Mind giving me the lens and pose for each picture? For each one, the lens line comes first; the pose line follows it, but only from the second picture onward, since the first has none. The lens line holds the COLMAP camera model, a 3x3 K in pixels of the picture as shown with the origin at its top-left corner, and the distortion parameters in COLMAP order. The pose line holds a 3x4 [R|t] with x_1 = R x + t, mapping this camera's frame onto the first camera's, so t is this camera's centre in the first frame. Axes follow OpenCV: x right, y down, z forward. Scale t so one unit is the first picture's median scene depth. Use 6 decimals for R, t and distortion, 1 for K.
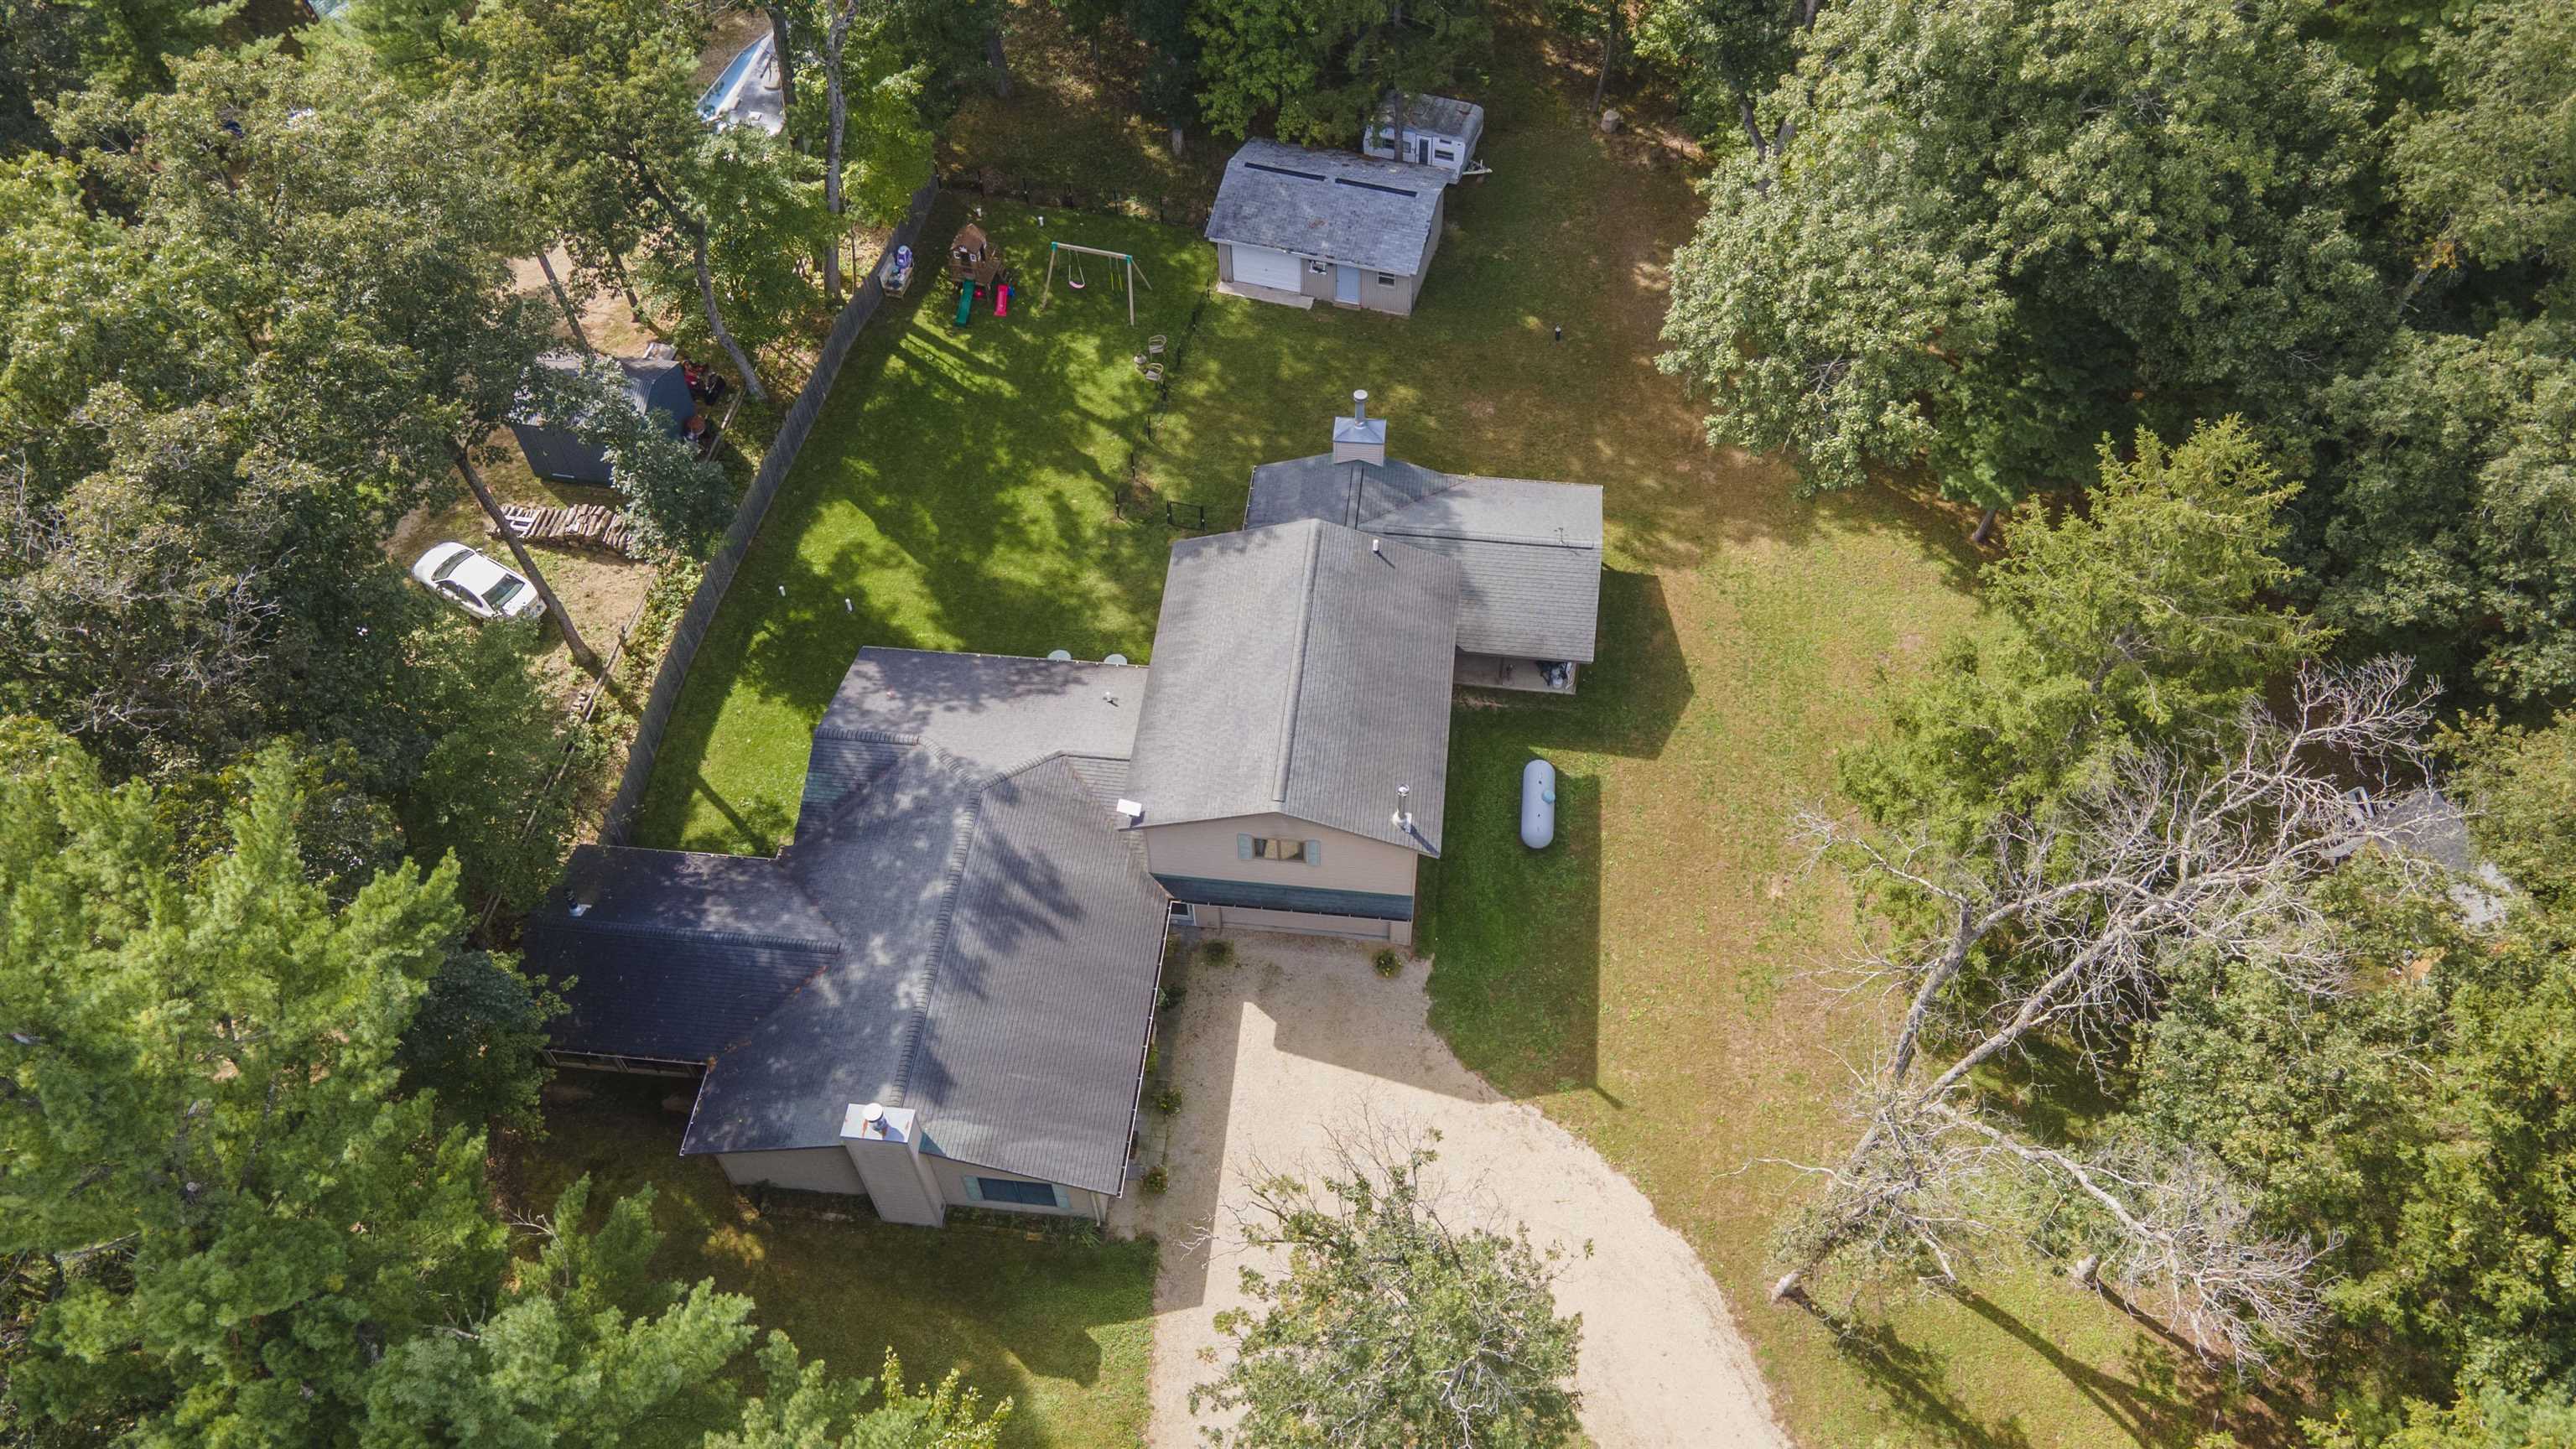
lens RADIAL K [[1858.8, 0, 1288.0], [0, 1858.8, 724.5], [0, 0, 1]] dist [0.022194, -0.002977]
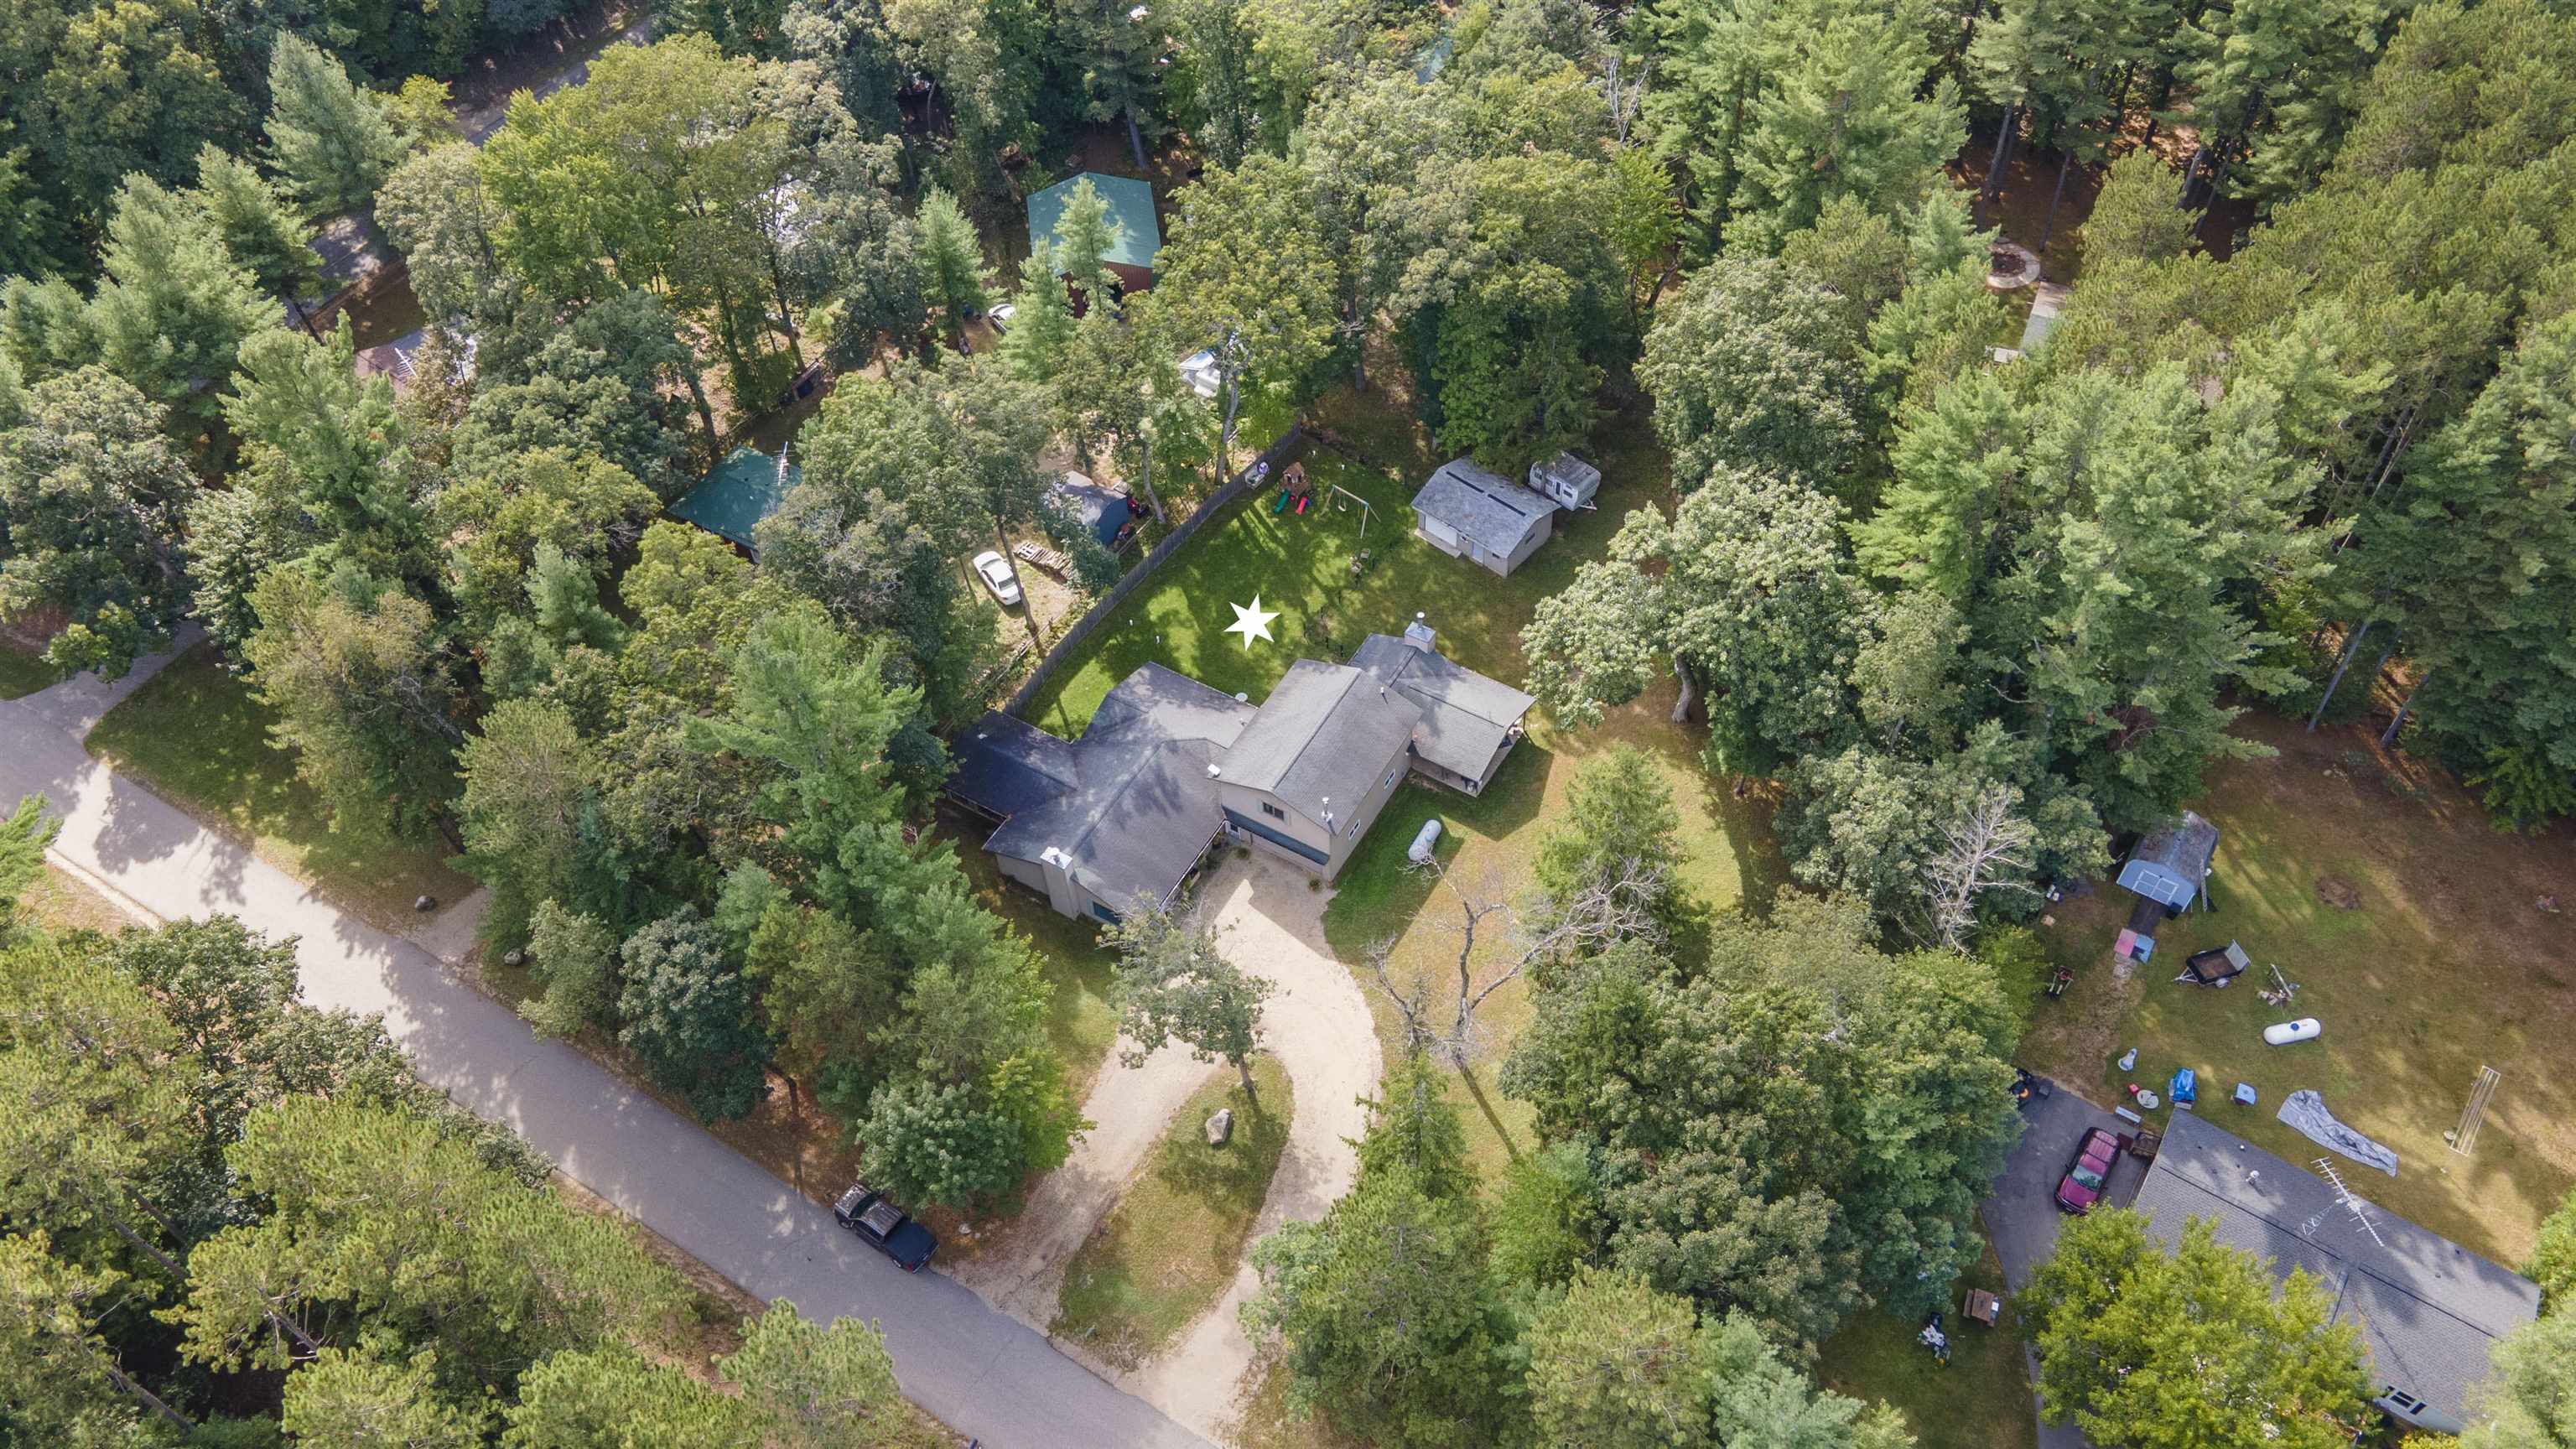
lens RADIAL K [[1855.7, 0, 1288.0], [0, 1855.7, 724.5], [0, 0, 1]] dist [0.002950, 0.048129]
pose [[0.909704, 0.309729, -0.276598, 0.481520], [-0.318289, 0.947881, 0.014598, -0.053212], [0.266704, 0.074758, 0.960875, -0.883818]]
